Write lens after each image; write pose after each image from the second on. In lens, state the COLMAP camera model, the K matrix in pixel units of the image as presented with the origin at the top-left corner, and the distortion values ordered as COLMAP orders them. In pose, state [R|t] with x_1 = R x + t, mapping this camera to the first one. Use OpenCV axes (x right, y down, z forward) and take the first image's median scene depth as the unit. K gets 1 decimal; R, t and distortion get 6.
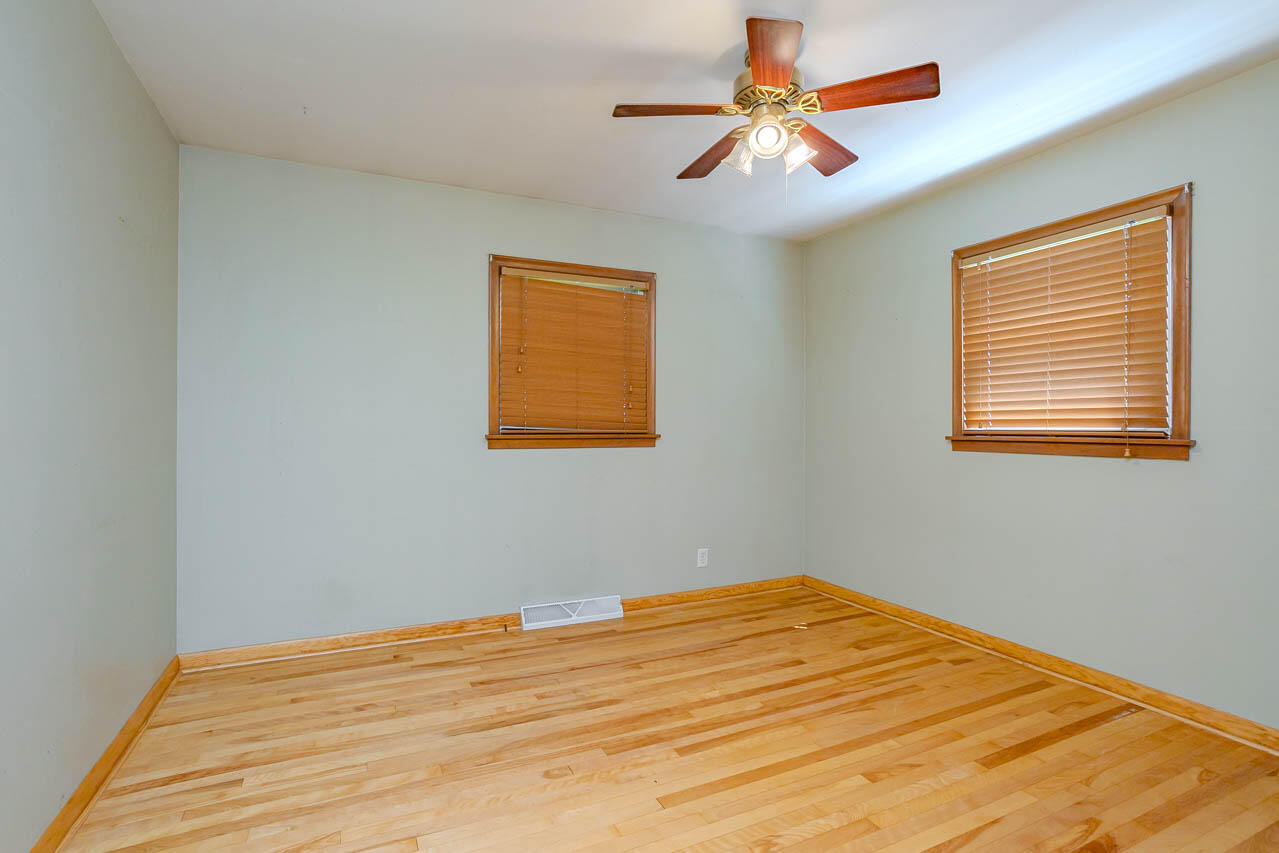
lens RADIAL K [[617.2, 0, 633.2], [0, 617.2, 421.9], [0, 0, 1]] dist [-0.043716, 0.027142]
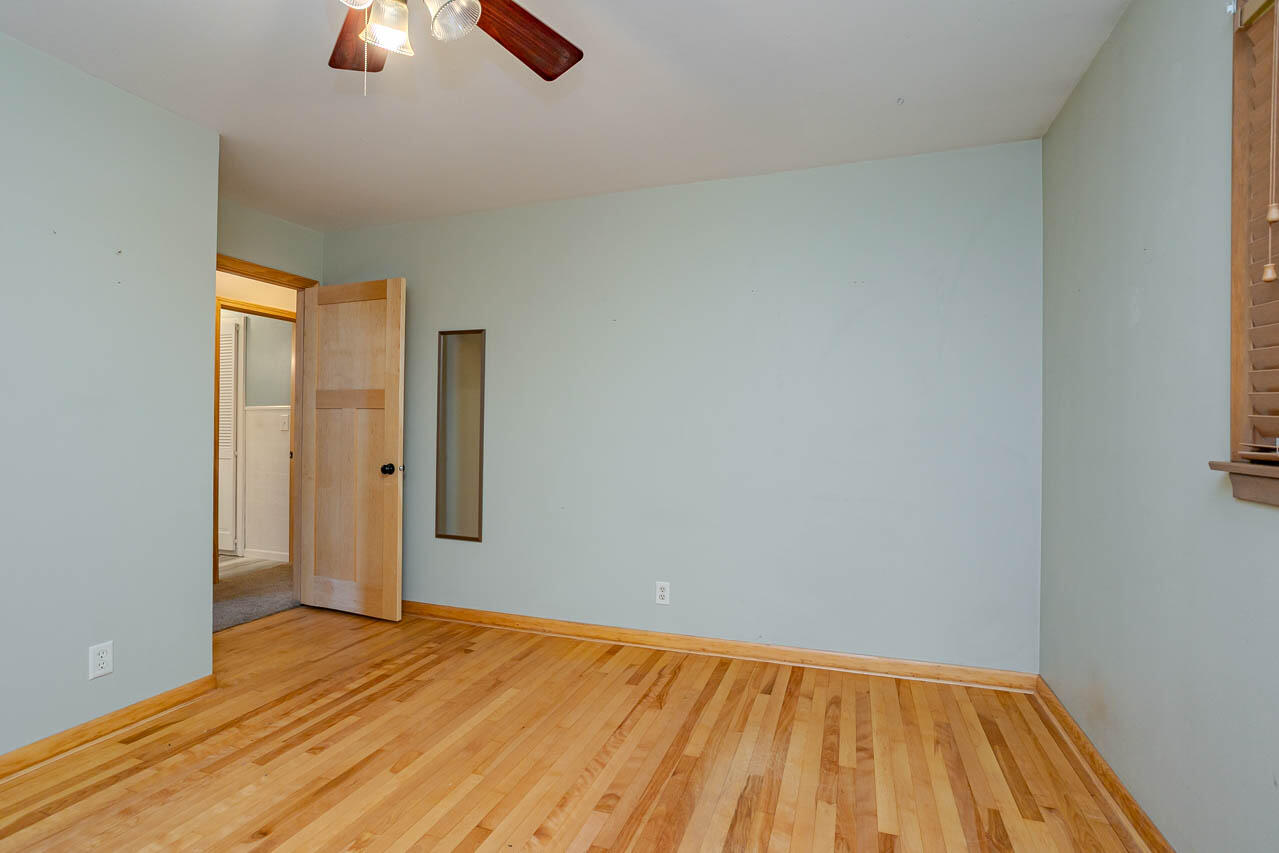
lens RADIAL K [[617.2, 0, 641.5], [0, 617.2, 427.8], [0, 0, 1]] dist [-0.043716, 0.027142]
pose [[-0.700046, -0.007839, -0.714055, 0.372651], [-0.005200, 0.999969, -0.005879, 0.006363], [0.714079, -0.000403, -0.700065, 1.240073]]
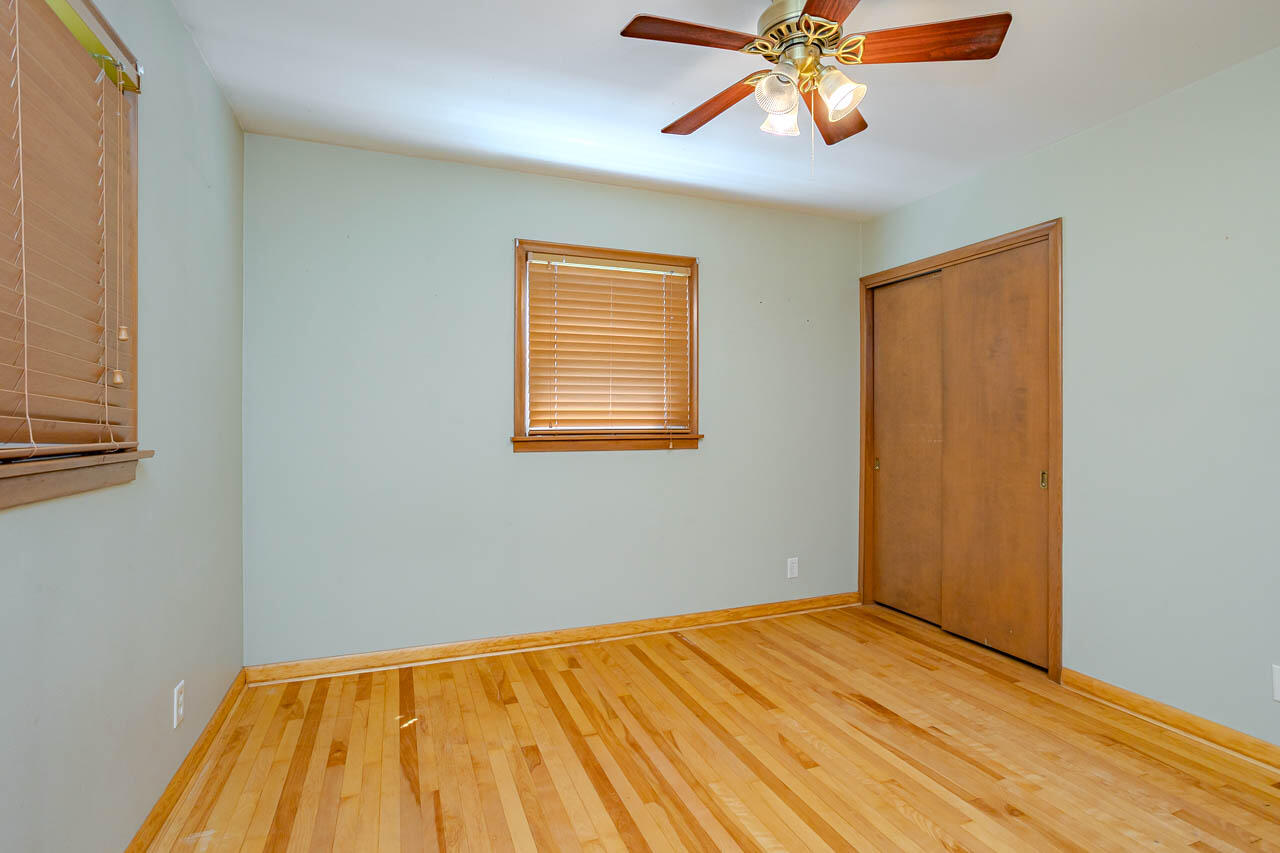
lens RADIAL K [[617.7, 0, 634.8], [0, 617.7, 423.3], [0, 0, 1]] dist [-0.043716, 0.027142]
pose [[0.068636, -0.003334, 0.997636, -0.484542], [-0.003415, 0.999988, 0.003577, -0.001419], [-0.997636, -0.003653, 0.068624, 0.892298]]
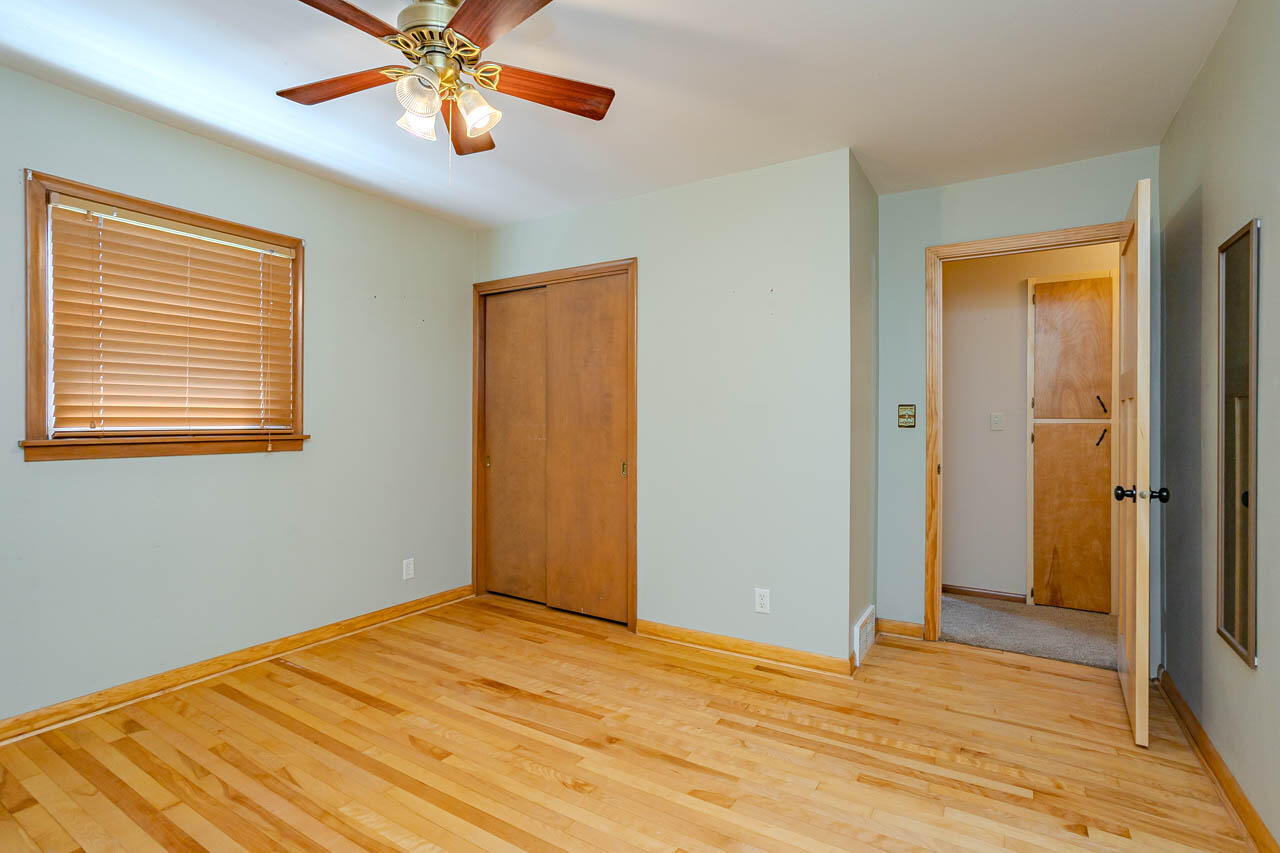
lens RADIAL K [[617.7, 0, 638.6], [0, 617.7, 423.2], [0, 0, 1]] dist [-0.043716, 0.027142]
pose [[-0.539373, -0.004497, 0.842055, -0.502361], [-0.006440, 0.999979, 0.001215, -0.001700], [-0.842042, -0.004767, -0.539390, 0.937286]]
